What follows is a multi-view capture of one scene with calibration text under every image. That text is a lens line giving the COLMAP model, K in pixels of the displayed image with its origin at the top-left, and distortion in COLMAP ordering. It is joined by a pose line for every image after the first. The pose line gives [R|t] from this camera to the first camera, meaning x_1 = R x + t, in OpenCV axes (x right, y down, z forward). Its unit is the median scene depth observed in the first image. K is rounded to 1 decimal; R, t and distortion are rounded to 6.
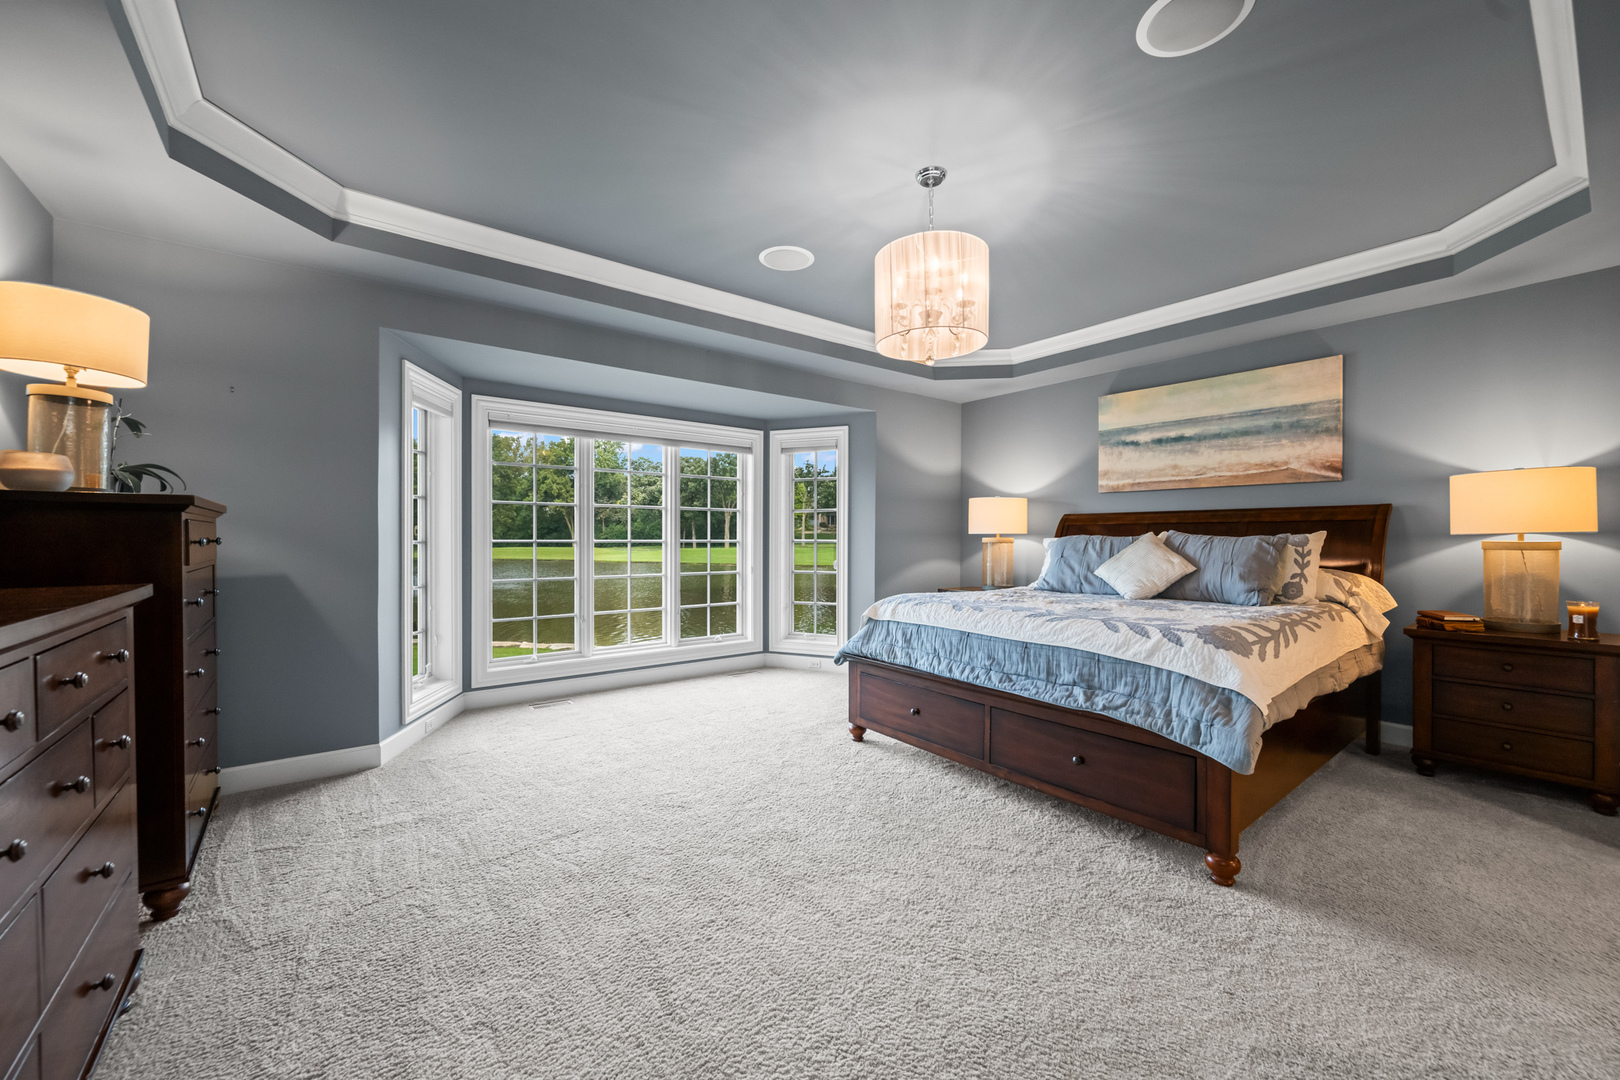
lens RADIAL K [[632.1, 0, 819.3], [0, 632.1, 542.8], [0, 0, 1]] dist [-0.000428, 0.000091]
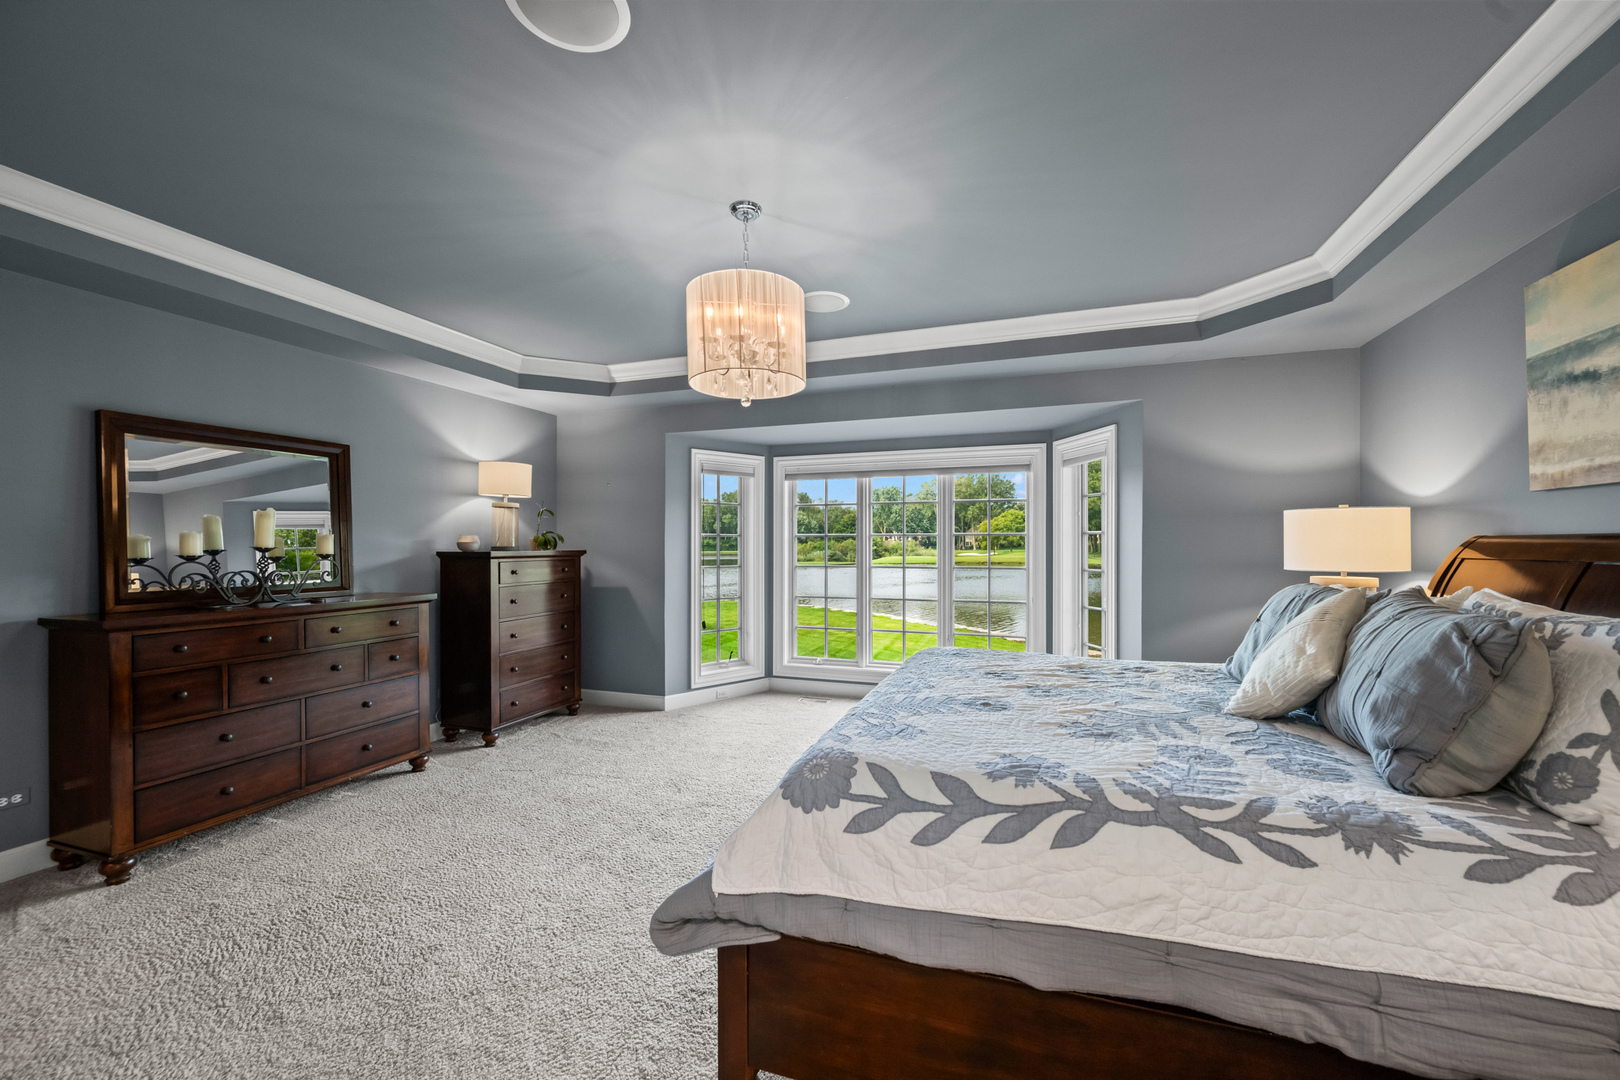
lens RADIAL K [[632.1, 0, 819.3], [0, 632.1, 542.8], [0, 0, 1]] dist [-0.000428, 0.000091]
pose [[0.540534, -0.005824, -0.841302, 0.642251], [-0.003250, 0.999954, -0.009010, -0.040844], [0.841316, 0.007605, 0.540490, 0.356579]]
